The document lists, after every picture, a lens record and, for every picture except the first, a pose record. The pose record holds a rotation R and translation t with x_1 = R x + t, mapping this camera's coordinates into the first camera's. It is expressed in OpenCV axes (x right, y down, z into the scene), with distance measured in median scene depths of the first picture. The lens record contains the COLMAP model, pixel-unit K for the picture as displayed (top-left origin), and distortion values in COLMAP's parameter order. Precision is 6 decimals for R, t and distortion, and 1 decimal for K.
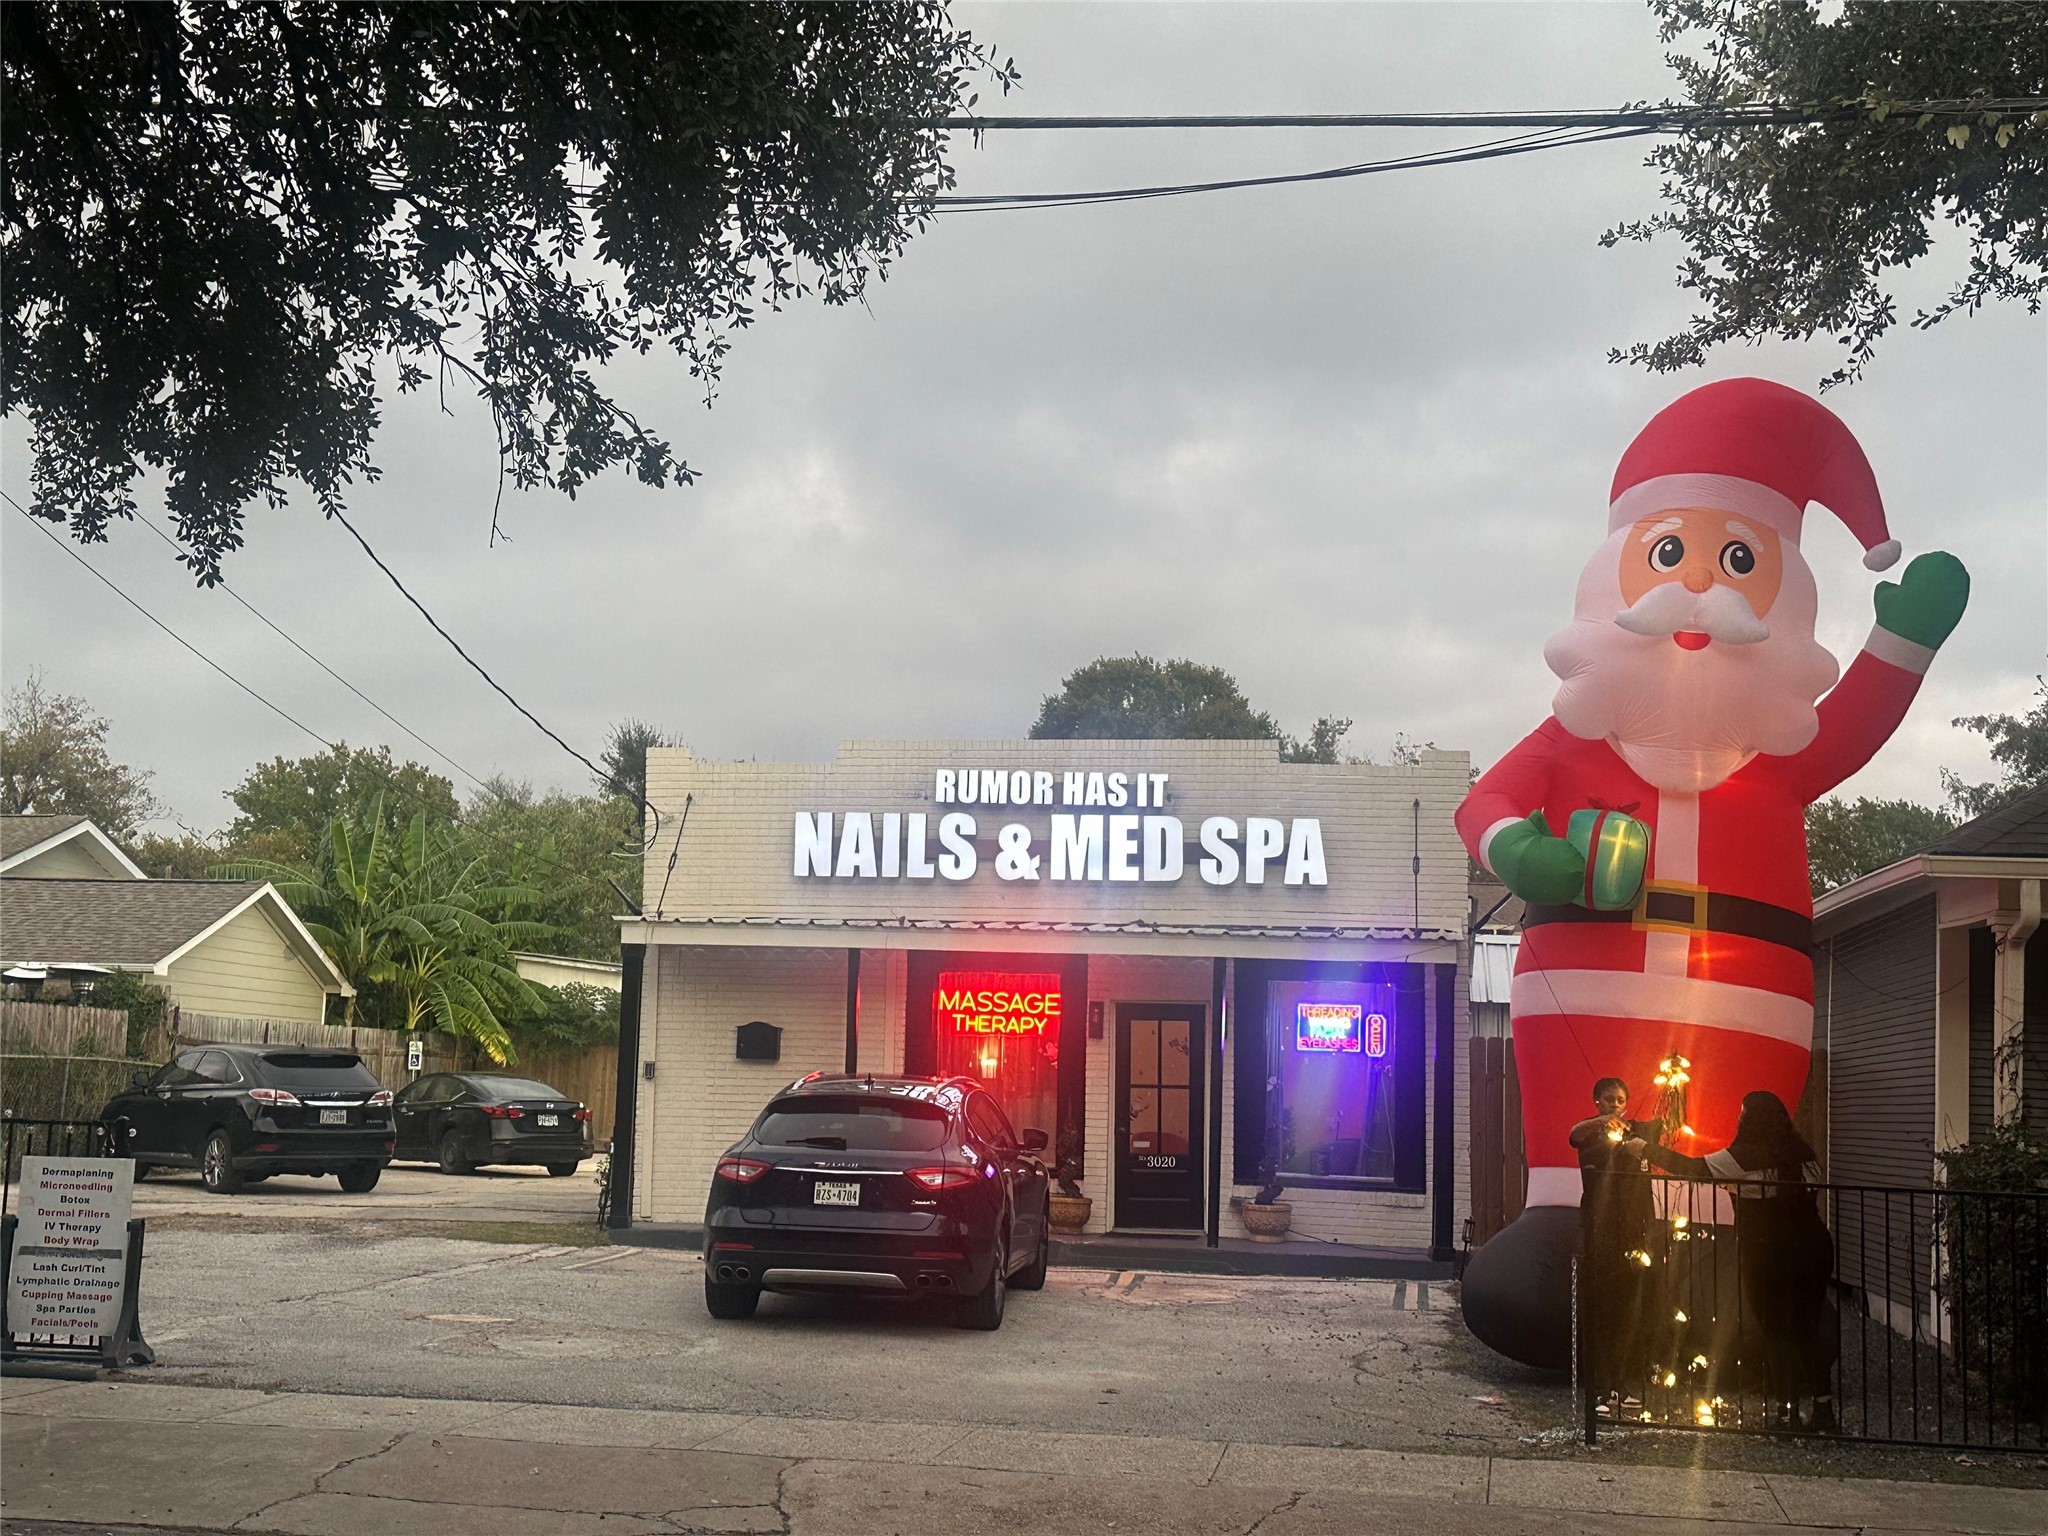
lens RADIAL K [[2674.4, 0, 1024.2], [0, 2674.4, 785.4], [0, 0, 1]] dist [0.206361, -0.421471]
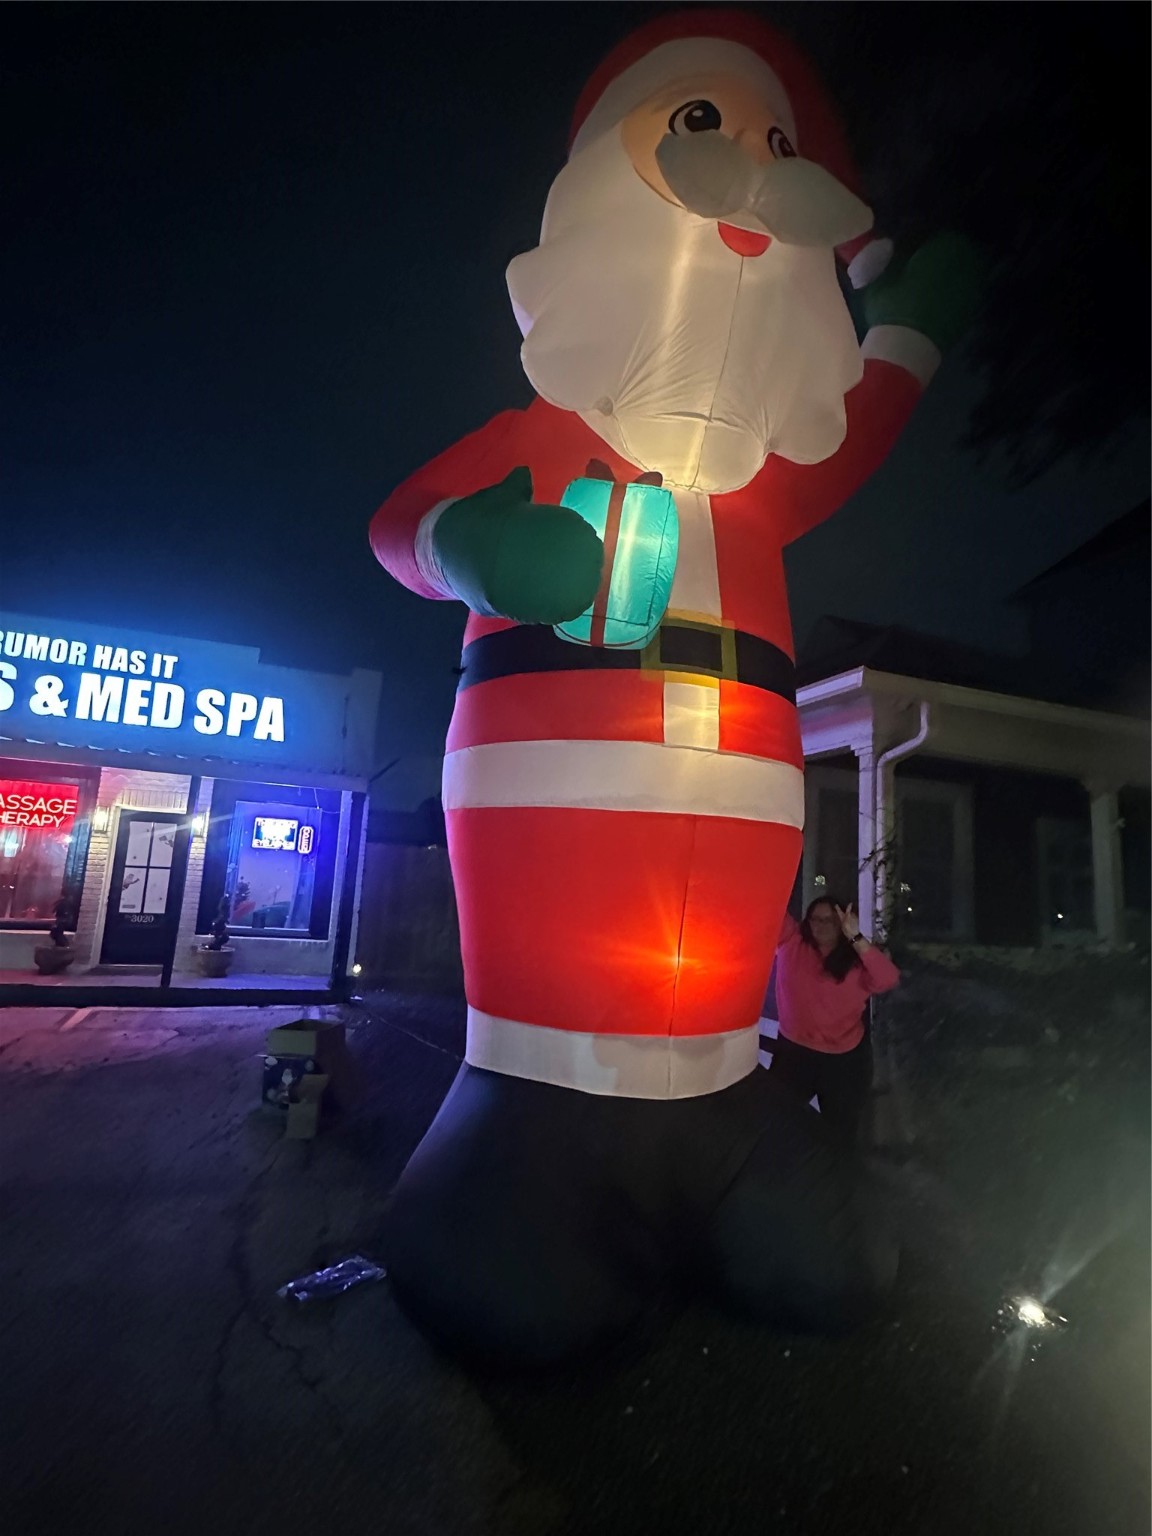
lens RADIAL K [[724.7, 0, 573.0], [0, 724.7, 770.7], [0, 0, 1]] dist [-0.002154, 0.001631]
pose [[0.884125, 0.097802, 0.456901, 0.070477], [-0.082206, 0.995154, -0.053947, 0.062262], [-0.459963, 0.010136, 0.887880, 0.543159]]
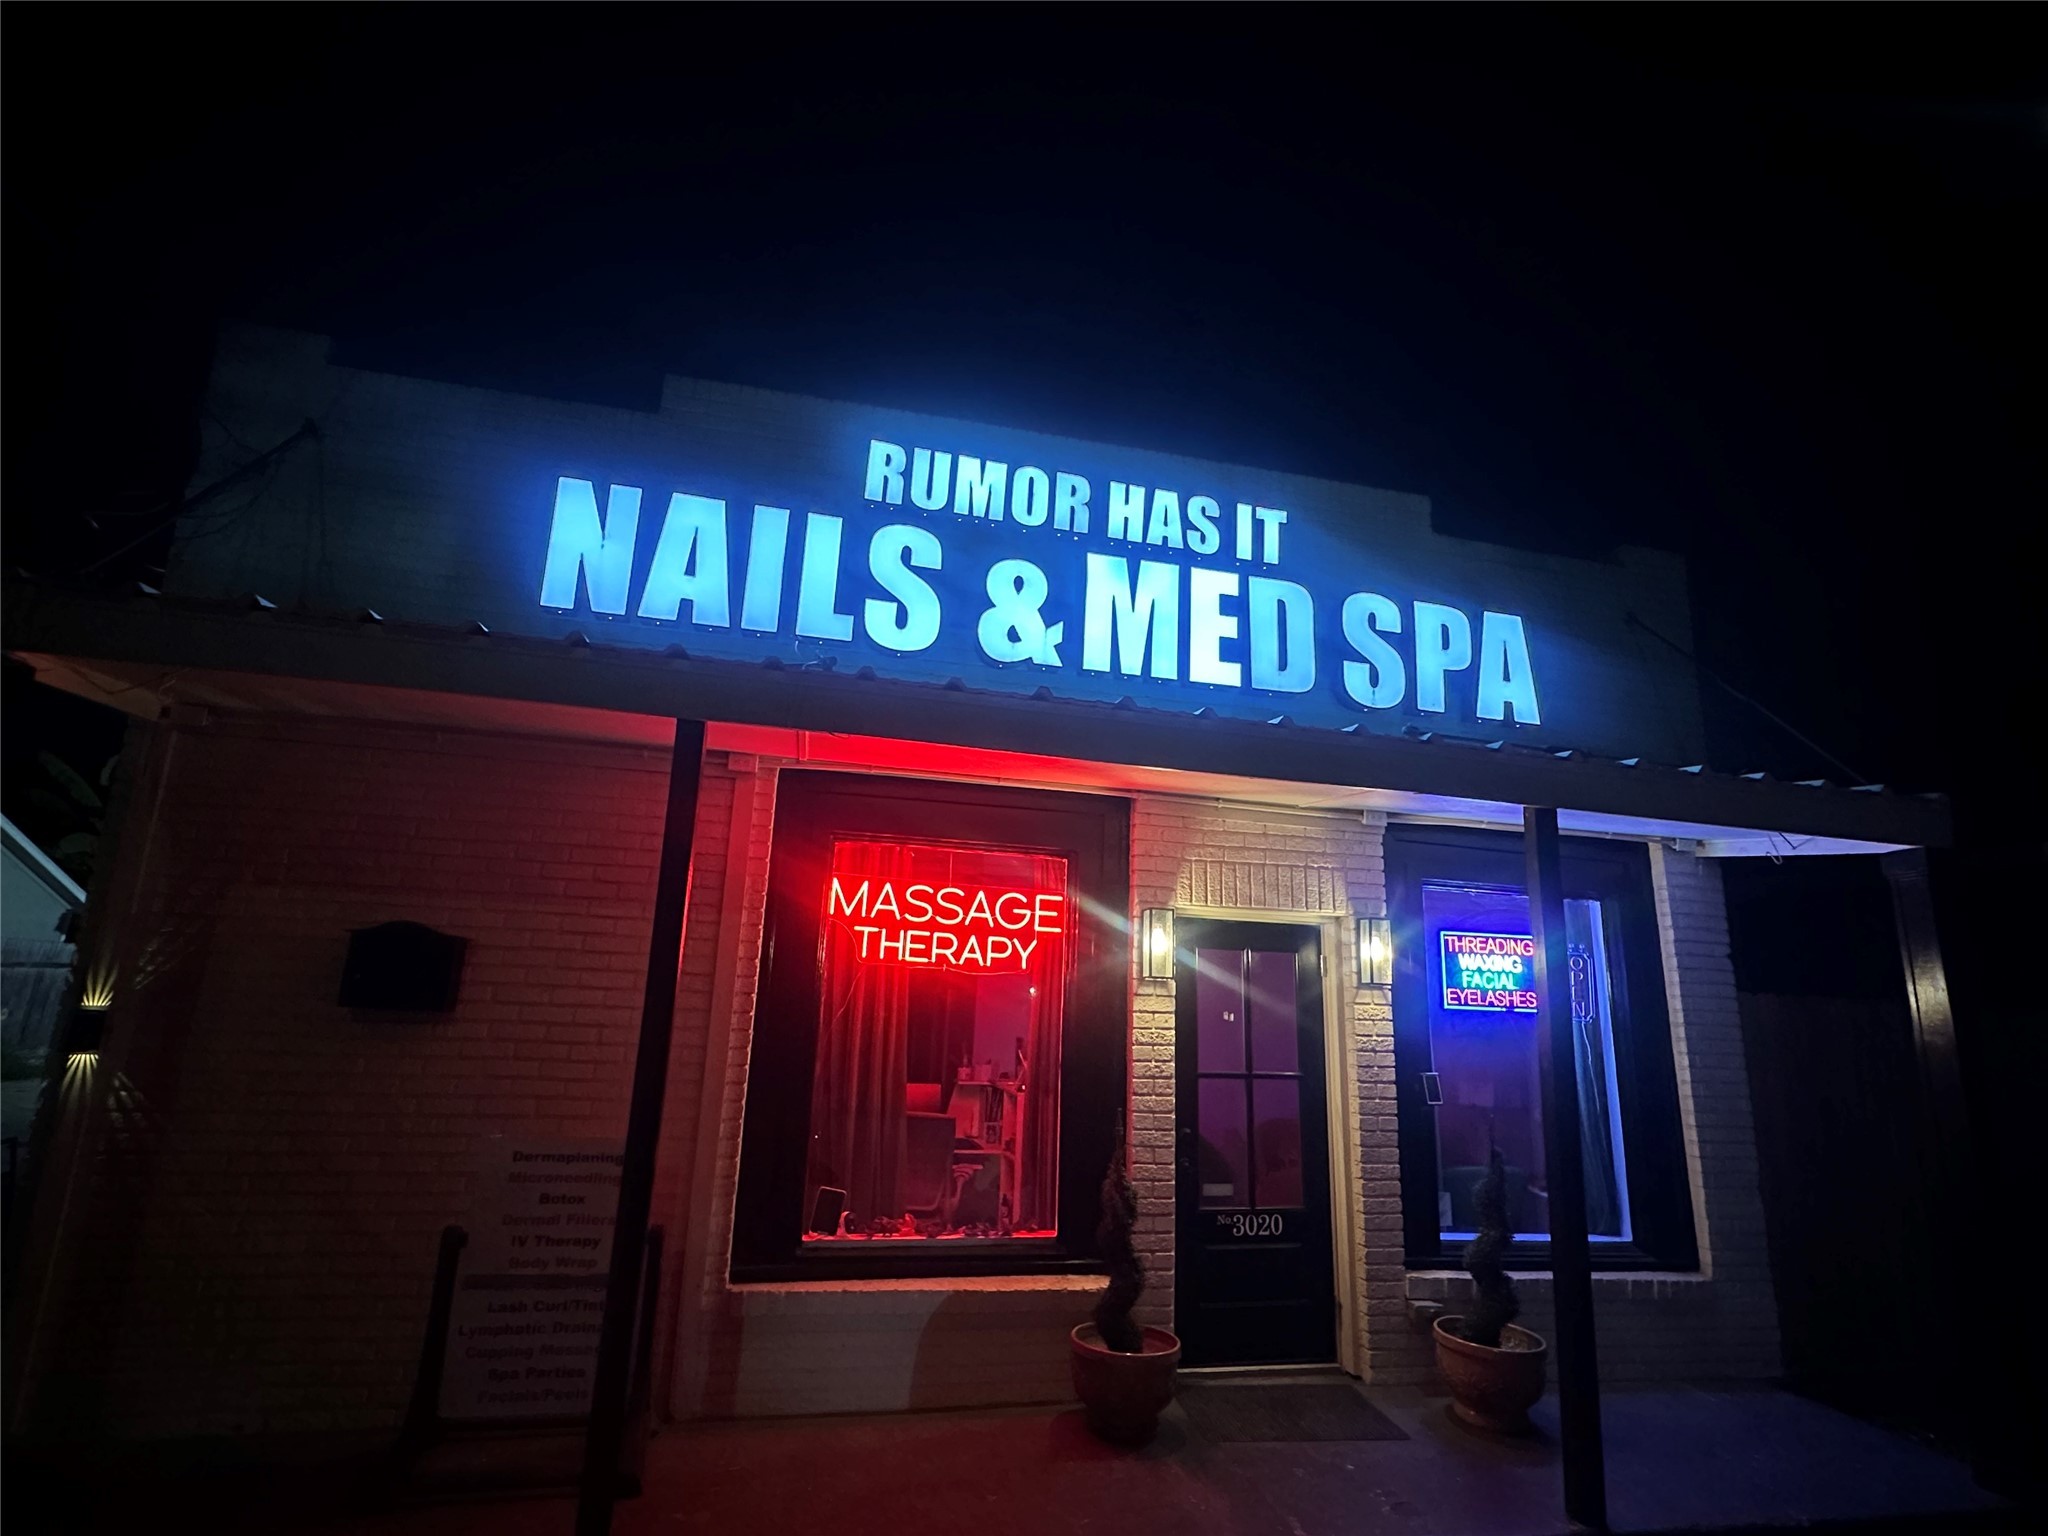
lens RADIAL K [[966.3, 0, 1017.9], [0, 966.3, 778.1], [0, 0, 1]] dist [-0.002154, 0.001631]
pose [[0.934943, 0.095057, 0.341826, -0.064252], [-0.057904, 0.991405, -0.117319, 0.079225], [-0.350040, 0.089894, 0.932411, 0.835283]]
